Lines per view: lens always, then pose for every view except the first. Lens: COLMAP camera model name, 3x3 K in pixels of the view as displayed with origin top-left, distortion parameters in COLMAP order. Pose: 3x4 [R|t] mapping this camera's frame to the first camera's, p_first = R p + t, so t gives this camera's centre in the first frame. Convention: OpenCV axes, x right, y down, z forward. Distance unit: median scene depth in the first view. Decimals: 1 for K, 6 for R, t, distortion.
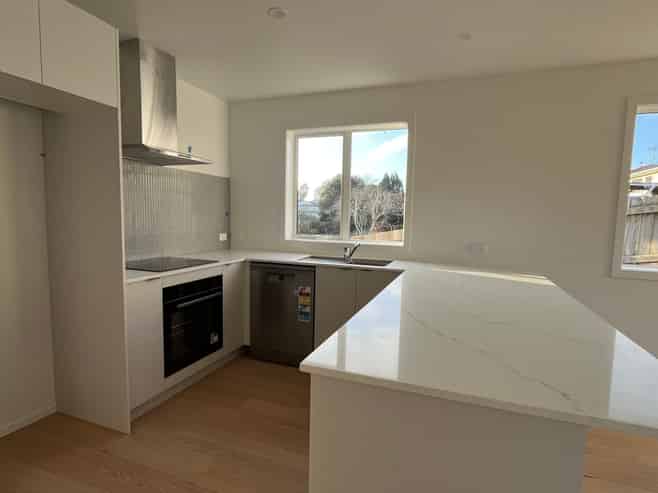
lens RADIAL K [[356.6, 0, 328.9], [0, 356.6, 247.7], [0, 0, 1]] dist [-0.001072, 0.001368]
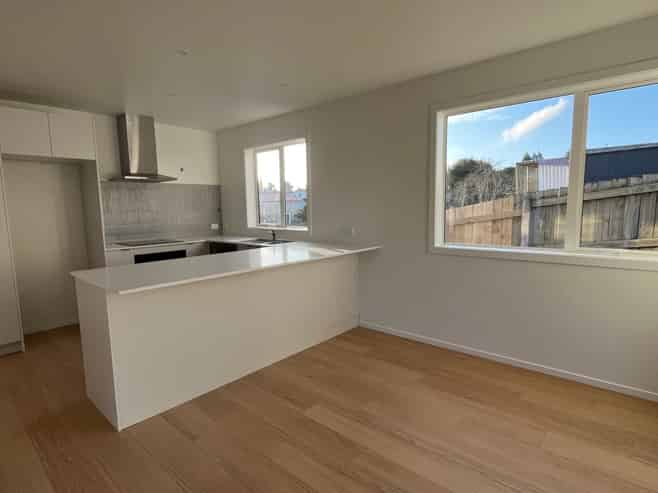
lens RADIAL K [[356.6, 0, 329.0], [0, 356.6, 246.6], [0, 0, 1]] dist [-0.001072, 0.001368]
pose [[0.935336, 0.002980, -0.353749, 0.810360], [0.005307, 0.999734, 0.022453, 0.027915], [0.353721, -0.022878, 0.935071, -0.236054]]
